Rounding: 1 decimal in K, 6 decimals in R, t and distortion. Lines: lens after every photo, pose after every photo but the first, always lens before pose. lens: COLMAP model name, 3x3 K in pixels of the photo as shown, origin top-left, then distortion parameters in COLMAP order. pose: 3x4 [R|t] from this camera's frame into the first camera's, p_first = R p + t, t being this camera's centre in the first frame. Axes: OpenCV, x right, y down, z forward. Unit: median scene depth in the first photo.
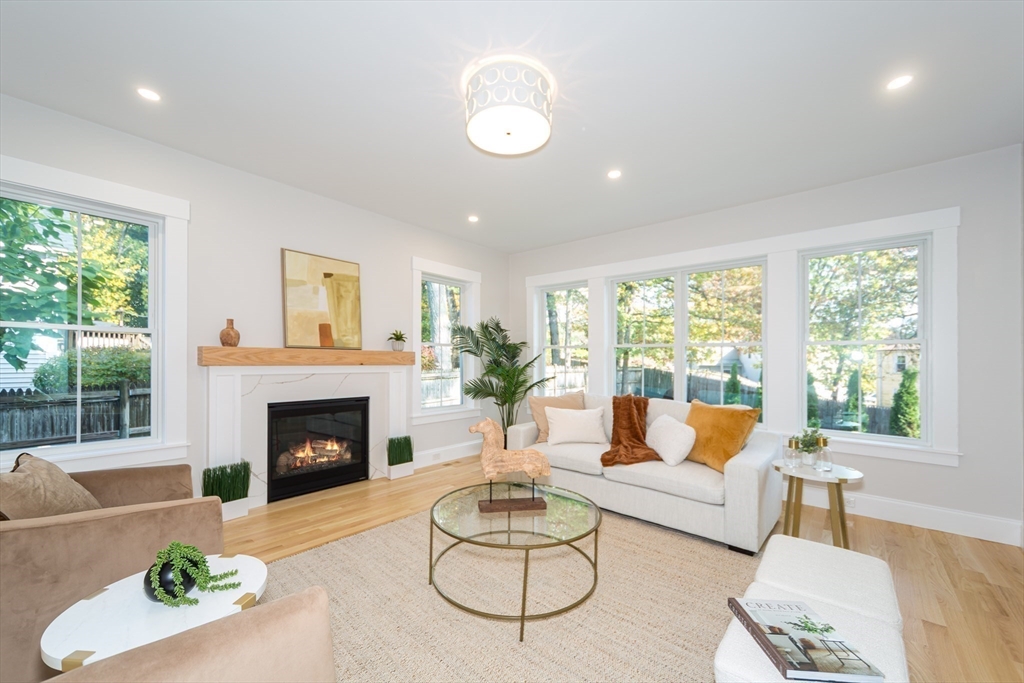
lens RADIAL K [[402.1, 0, 512.7], [0, 402.1, 360.7], [0, 0, 1]] dist [0.012798, 0.000130]
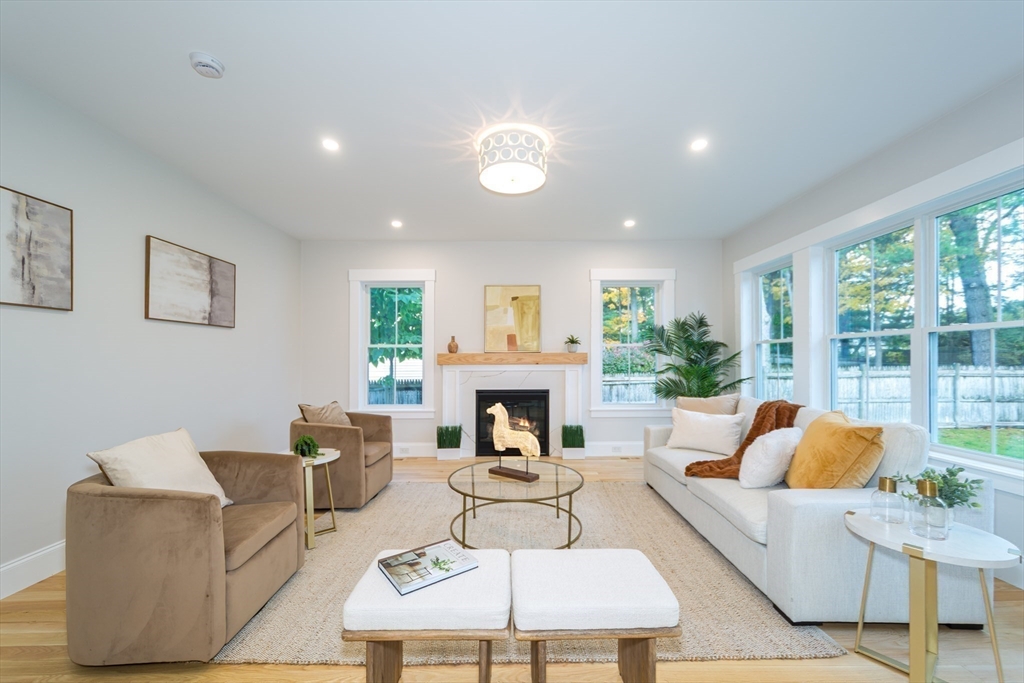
lens RADIAL K [[402.1, 0, 512.7], [0, 402.1, 360.7], [0, 0, 1]] dist [0.012798, 0.000130]
pose [[0.656054, -0.014069, -0.754583, 0.540412], [0.010310, 0.999900, -0.009679, 0.010573], [0.754643, -0.001429, 0.656133, 0.102061]]
